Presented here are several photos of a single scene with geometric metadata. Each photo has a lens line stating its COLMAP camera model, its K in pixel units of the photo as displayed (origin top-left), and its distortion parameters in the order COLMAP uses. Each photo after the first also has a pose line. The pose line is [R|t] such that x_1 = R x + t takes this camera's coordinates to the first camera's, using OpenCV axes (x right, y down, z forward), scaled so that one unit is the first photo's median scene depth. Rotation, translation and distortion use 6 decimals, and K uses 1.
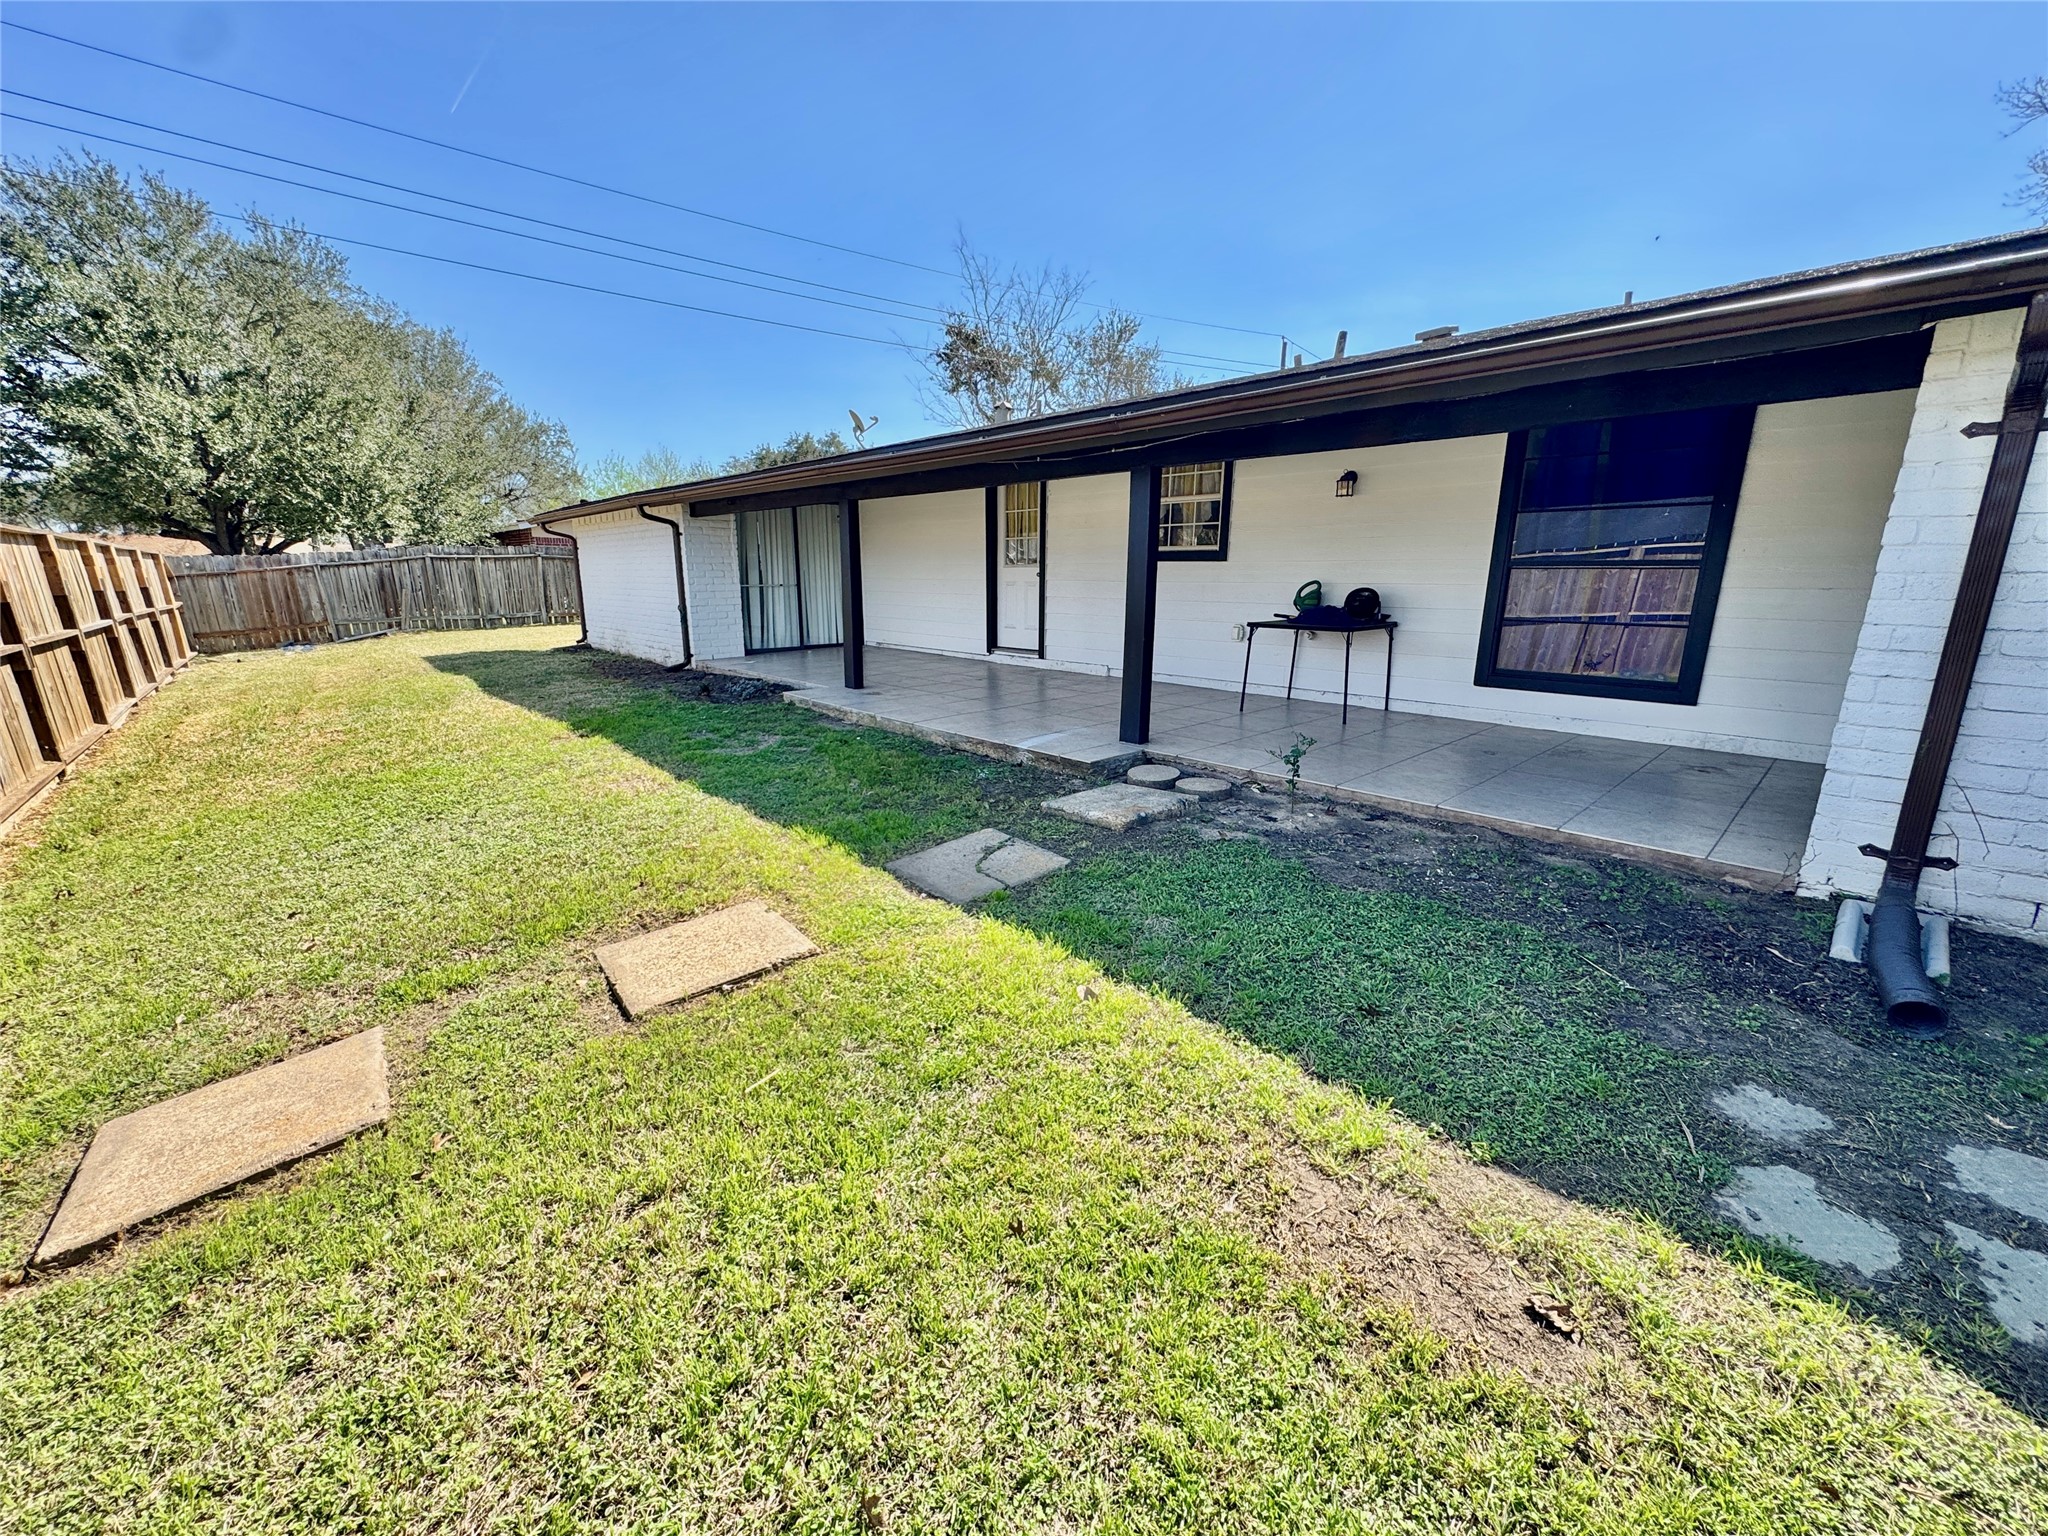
lens RADIAL K [[817.7, 0, 1028.8], [0, 817.7, 761.2], [0, 0, 1]] dist [-0.007263, -0.000026]
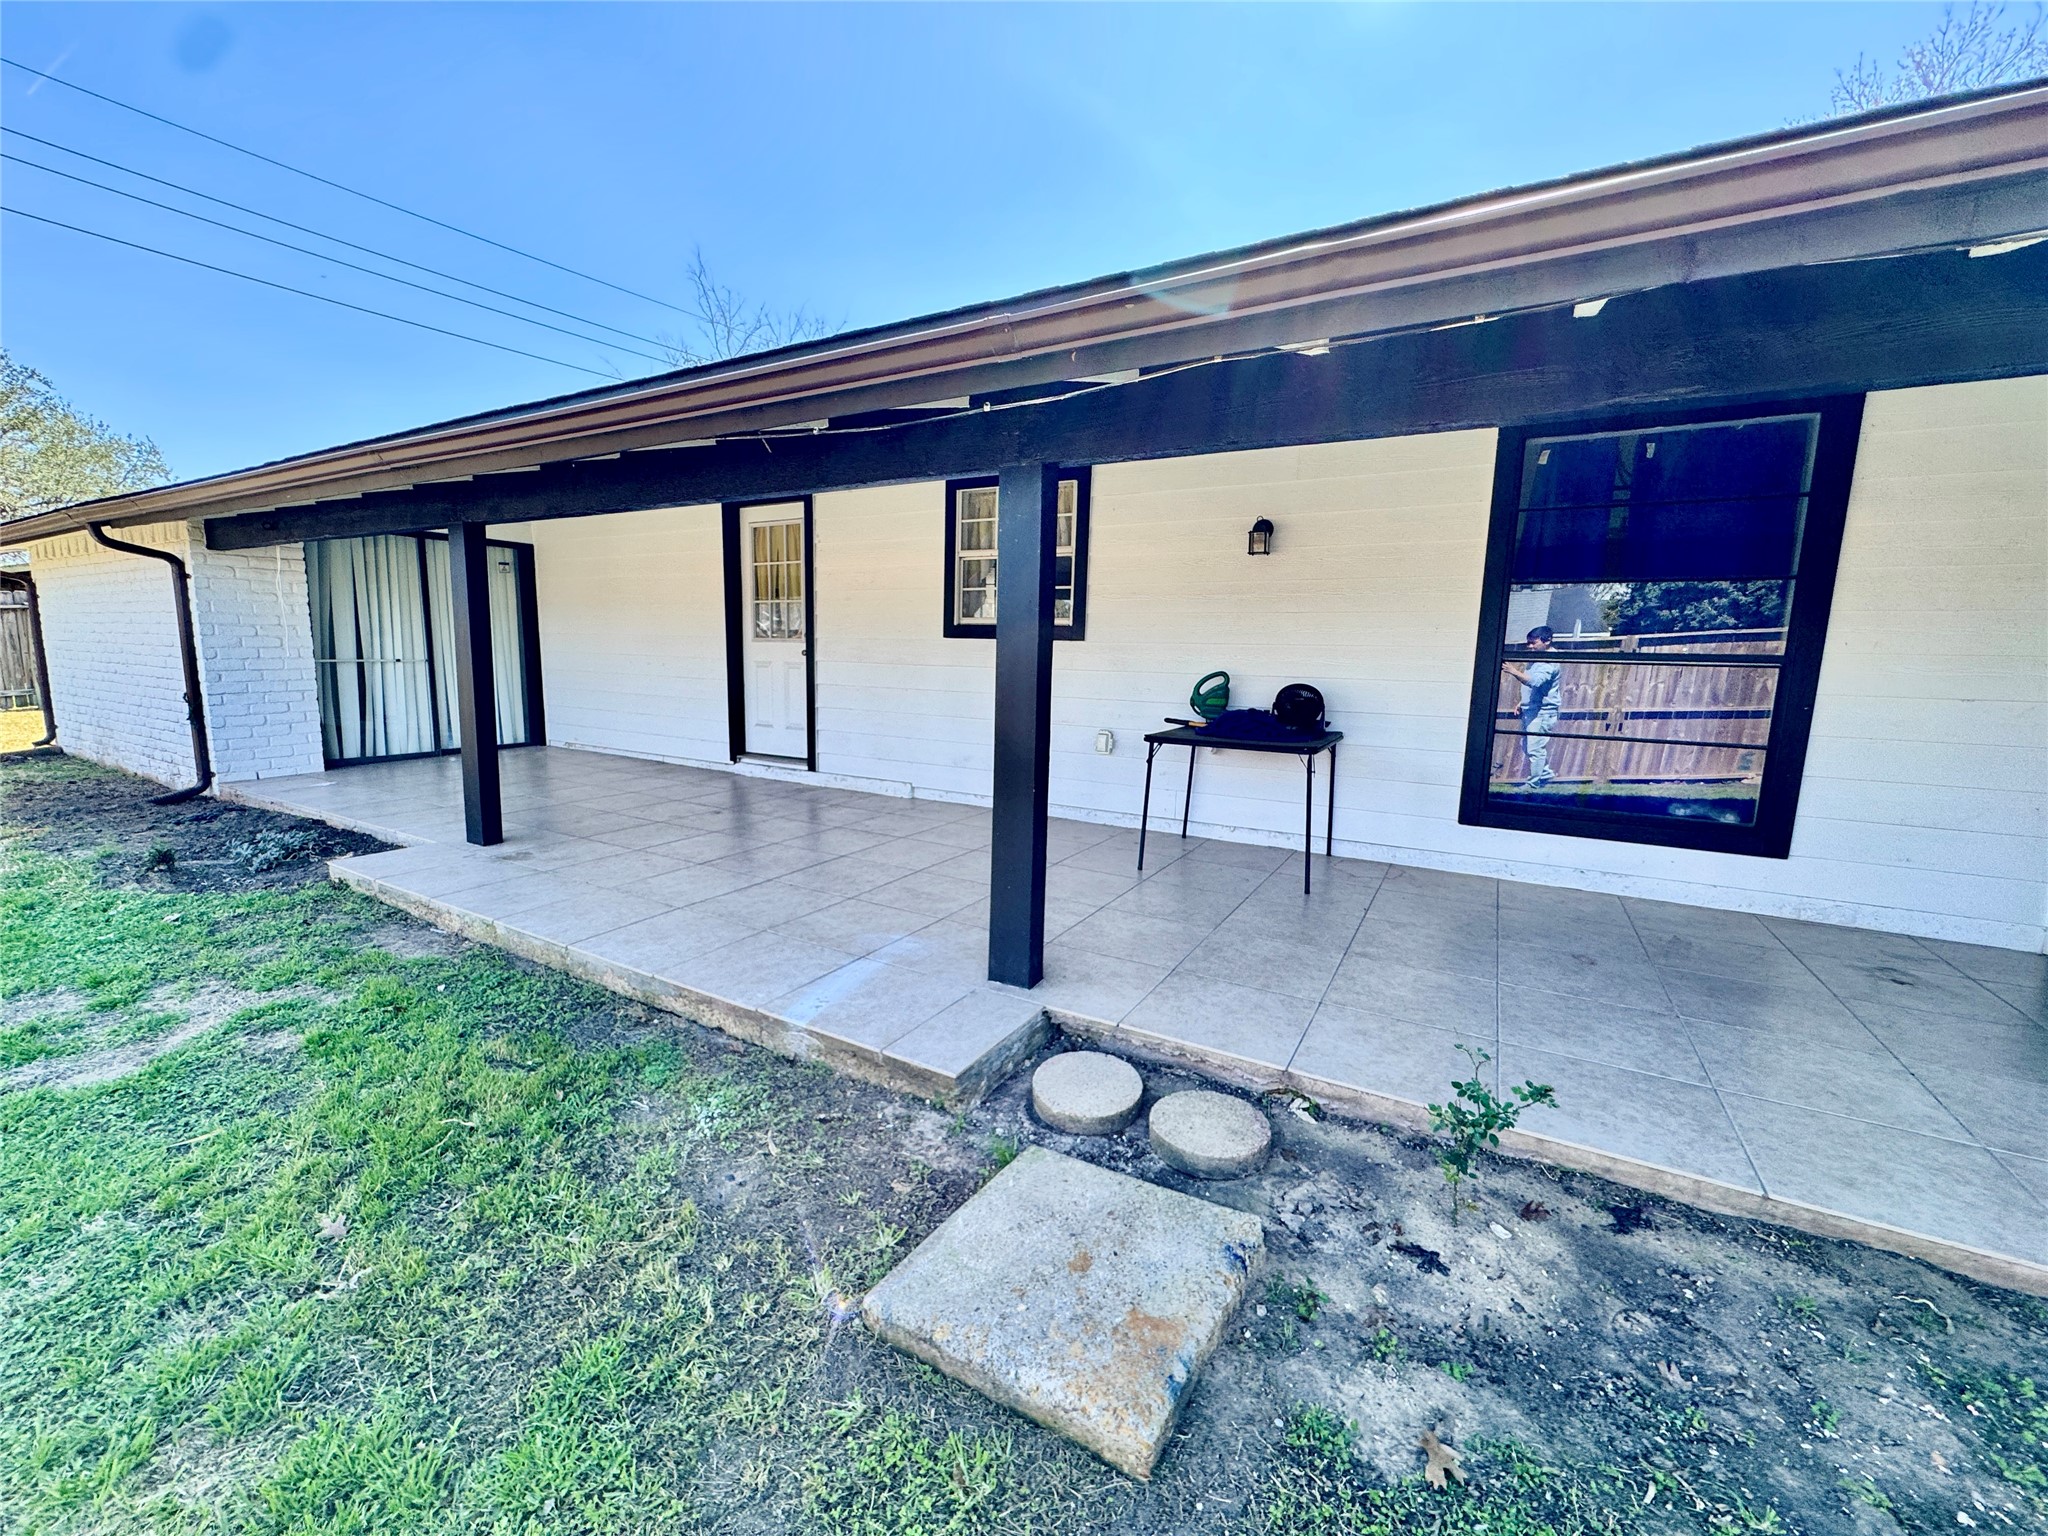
lens RADIAL K [[817.7, 0, 1028.8], [0, 817.7, 761.2], [0, 0, 1]] dist [-0.007263, -0.000026]
pose [[0.958251, -0.021179, 0.285143, -0.007170], [0.045591, 0.995812, -0.079248, -0.085289], [-0.282270, 0.088939, 0.955203, 0.338869]]
